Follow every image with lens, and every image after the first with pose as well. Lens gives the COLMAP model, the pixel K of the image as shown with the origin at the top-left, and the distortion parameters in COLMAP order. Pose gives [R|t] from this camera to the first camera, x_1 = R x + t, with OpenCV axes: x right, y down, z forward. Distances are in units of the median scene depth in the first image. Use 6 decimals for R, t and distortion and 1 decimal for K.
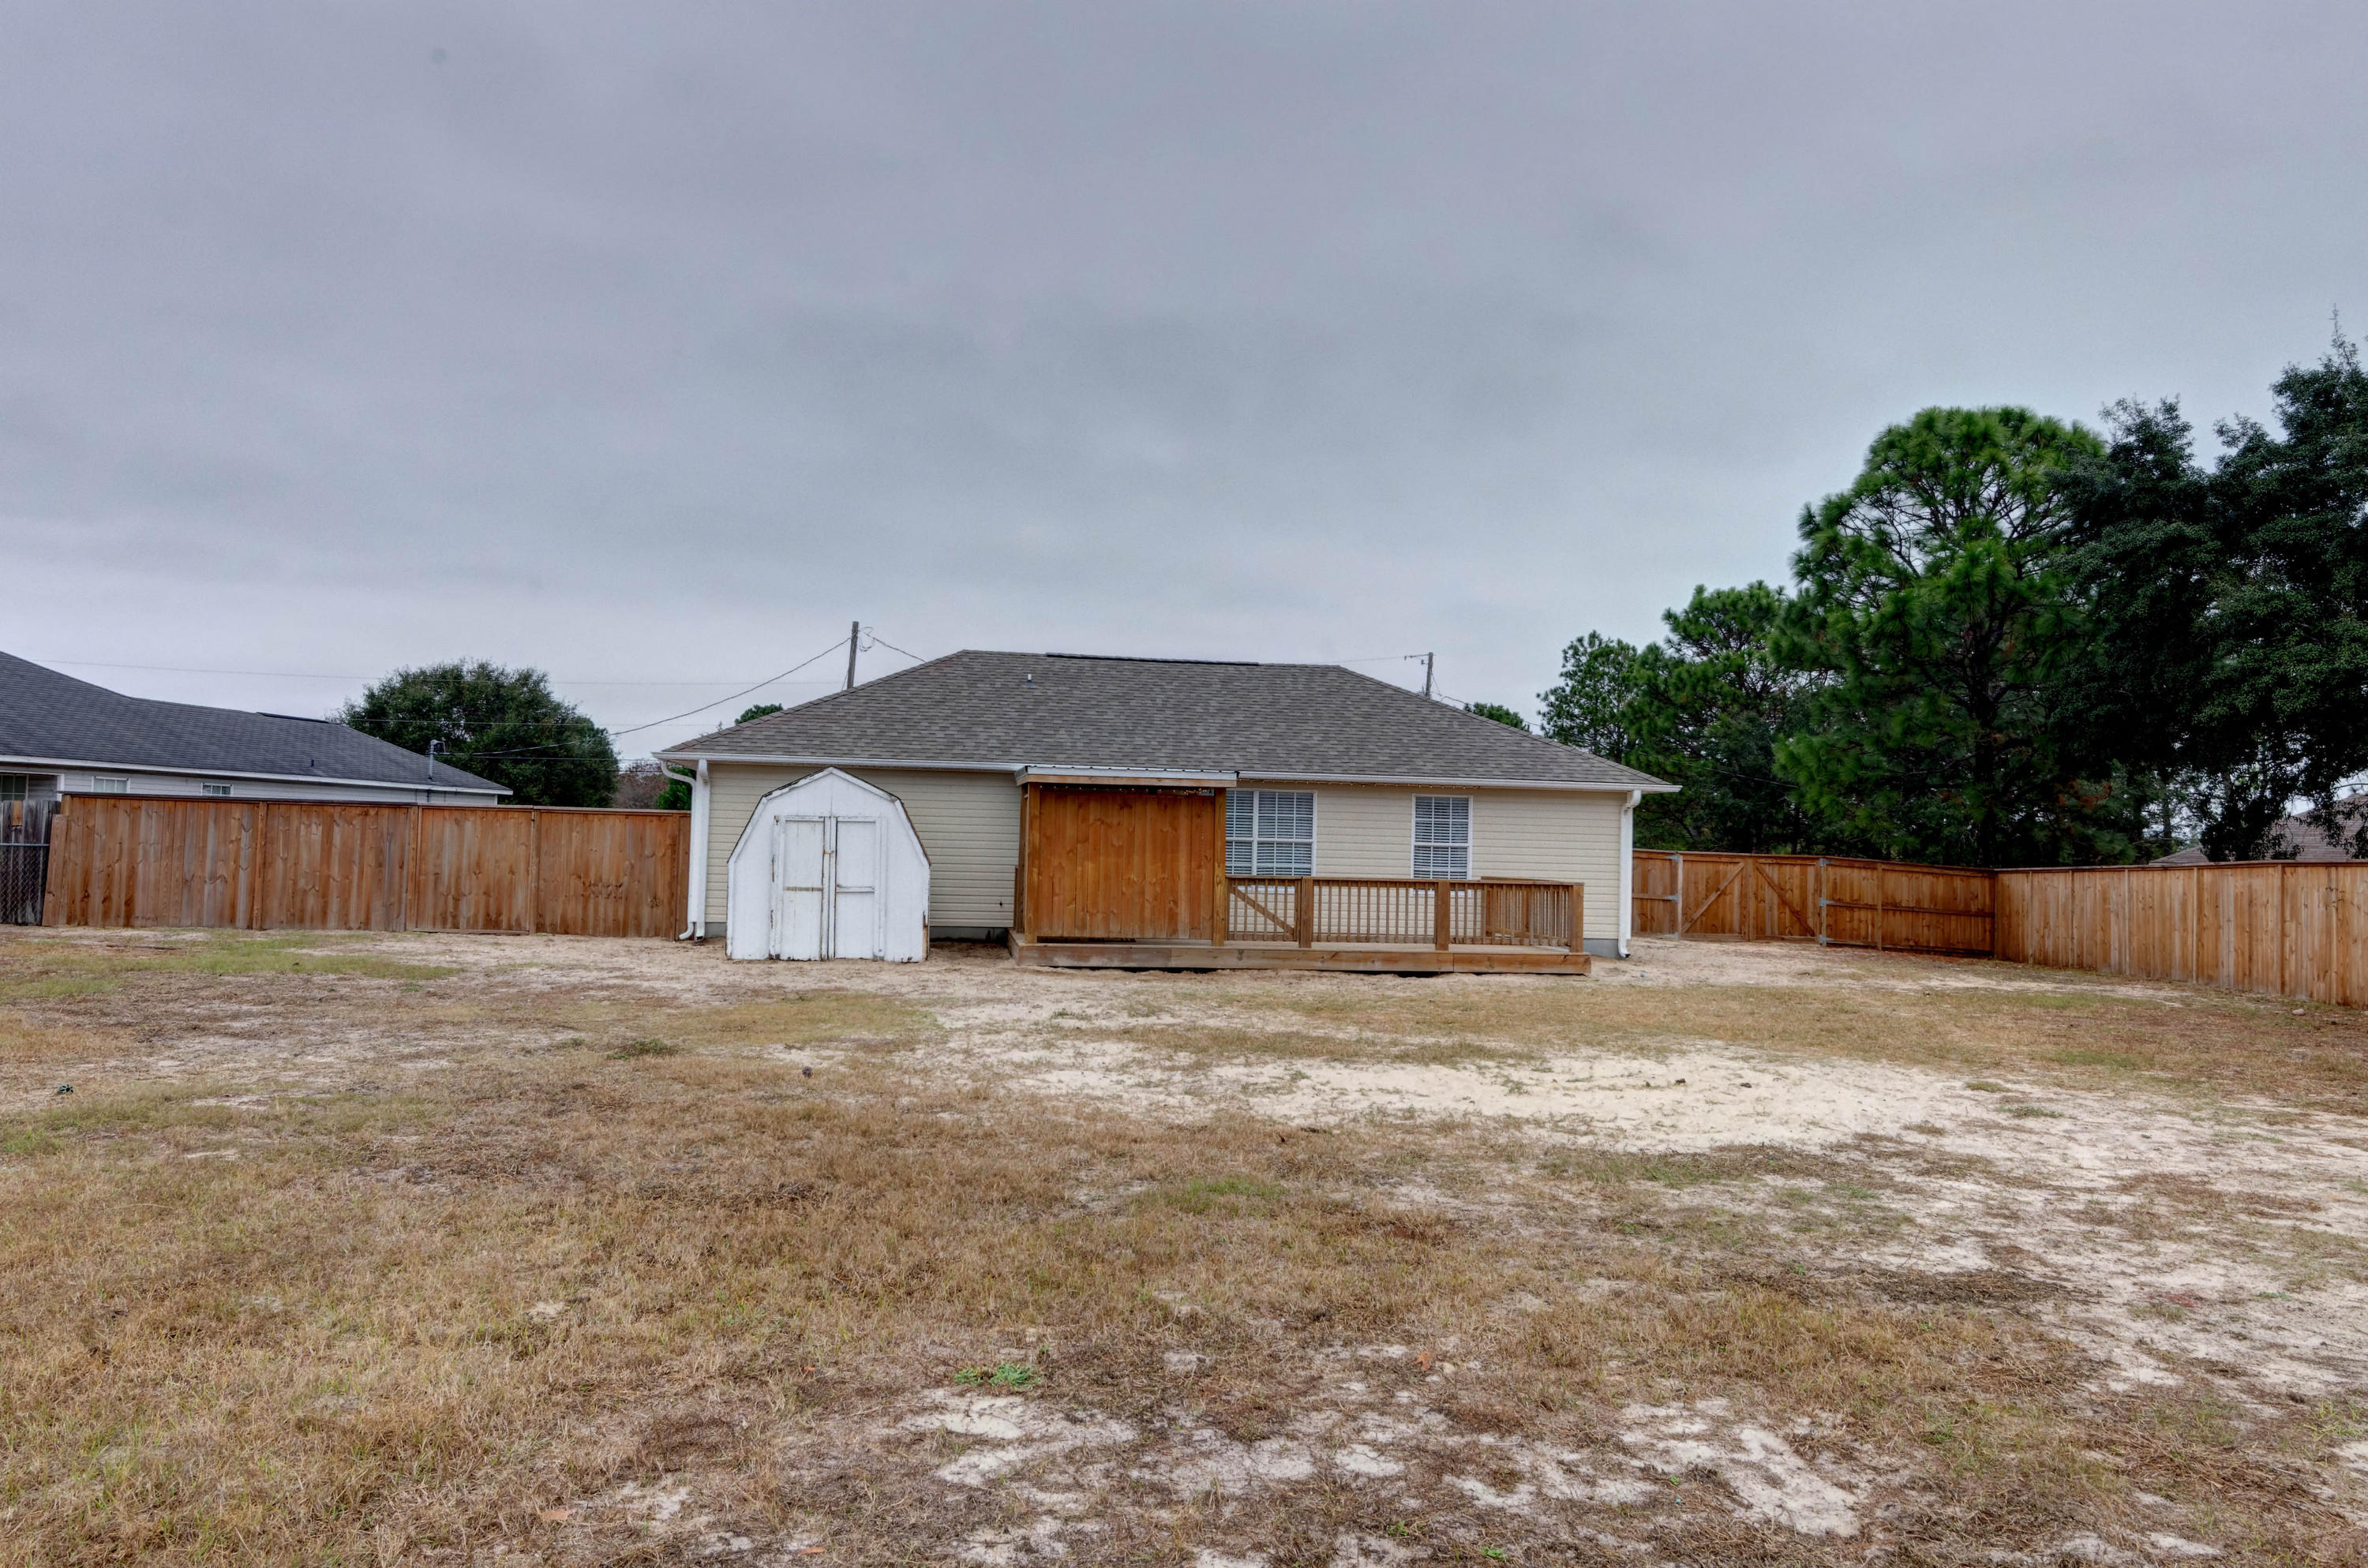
lens RADIAL K [[1605.9, 0, 1181.9], [0, 1605.9, 778.1], [0, 0, 1]] dist [0.005449, -0.007909]
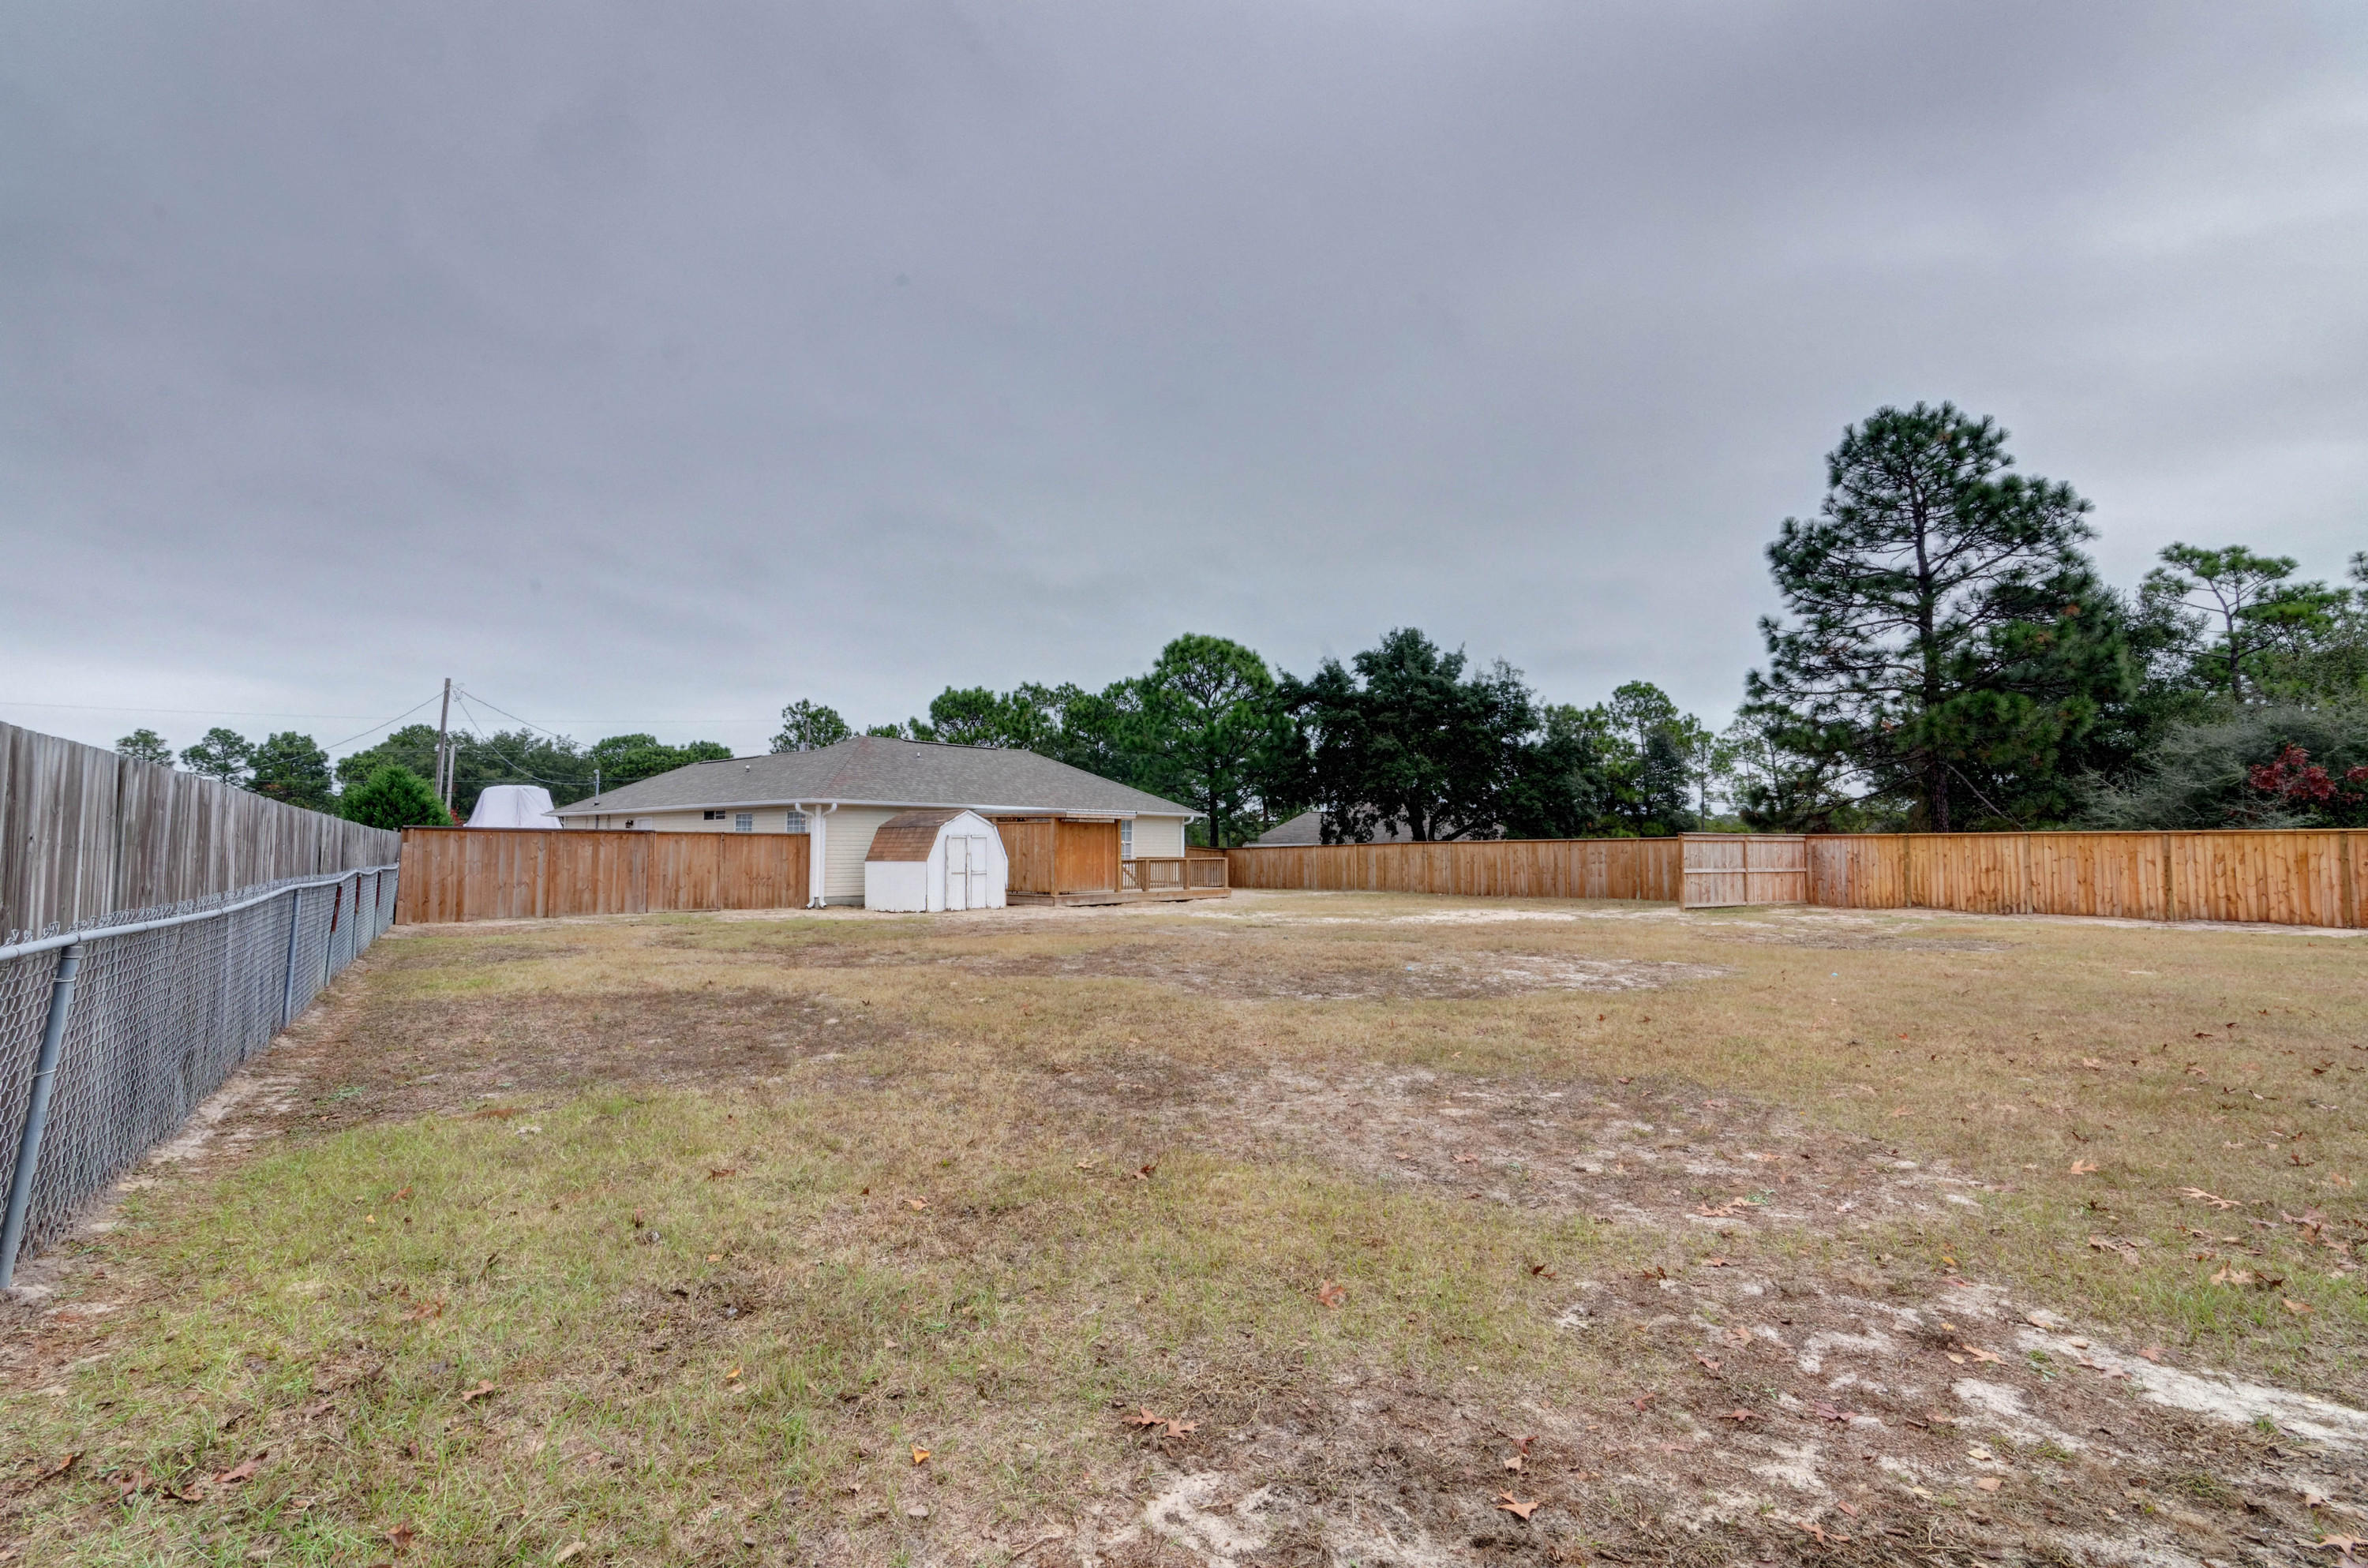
lens RADIAL K [[1127.8, 0, 1174.1], [0, 1127.8, 783.9], [0, 0, 1]] dist [0.003506, -0.000425]
pose [[0.743753, 0.013696, 0.668314, -0.827291], [-0.011609, 0.999904, -0.007571, -0.026909], [-0.668354, -0.002128, 0.743840, -0.152743]]
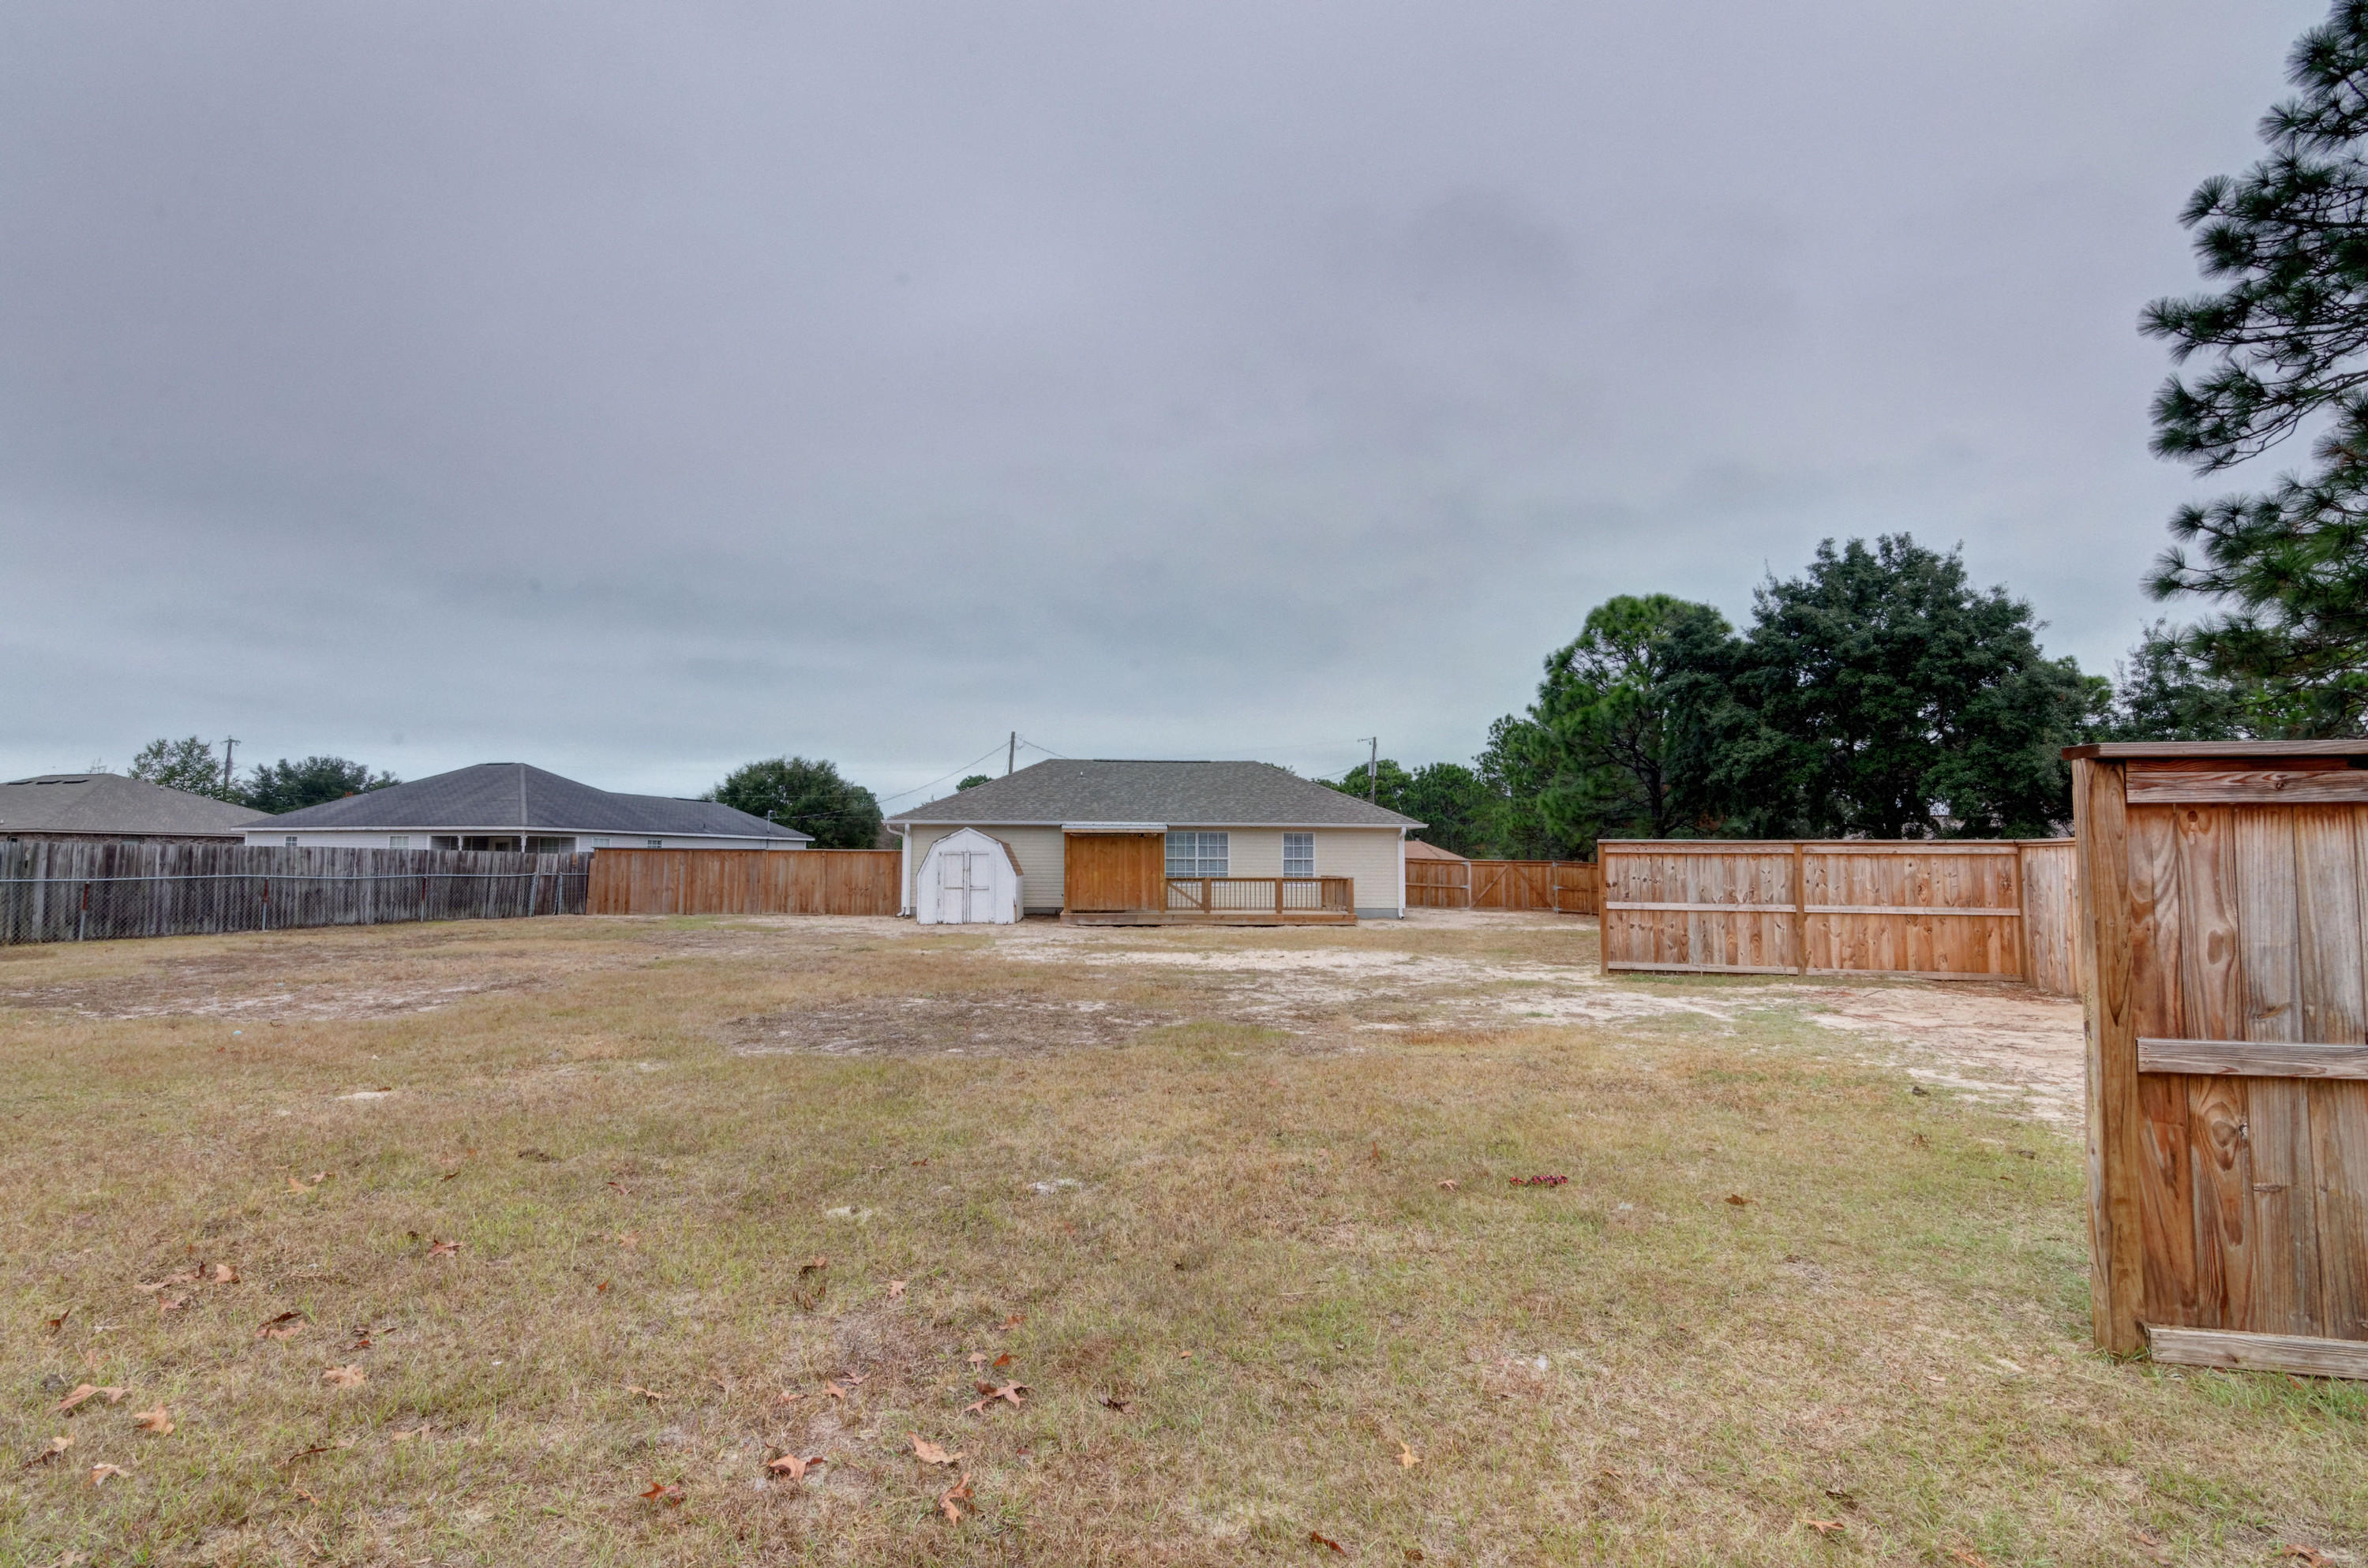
lens RADIAL K [[1128.9, 0, 1184.0], [0, 1128.9, 784.0], [0, 0, 1]] dist [-0.000806, -0.001393]
pose [[0.996475, -0.026532, -0.079589, 0.144325], [0.024310, 0.999291, -0.028764, -0.011655], [0.080296, 0.026728, 0.996413, -0.333166]]
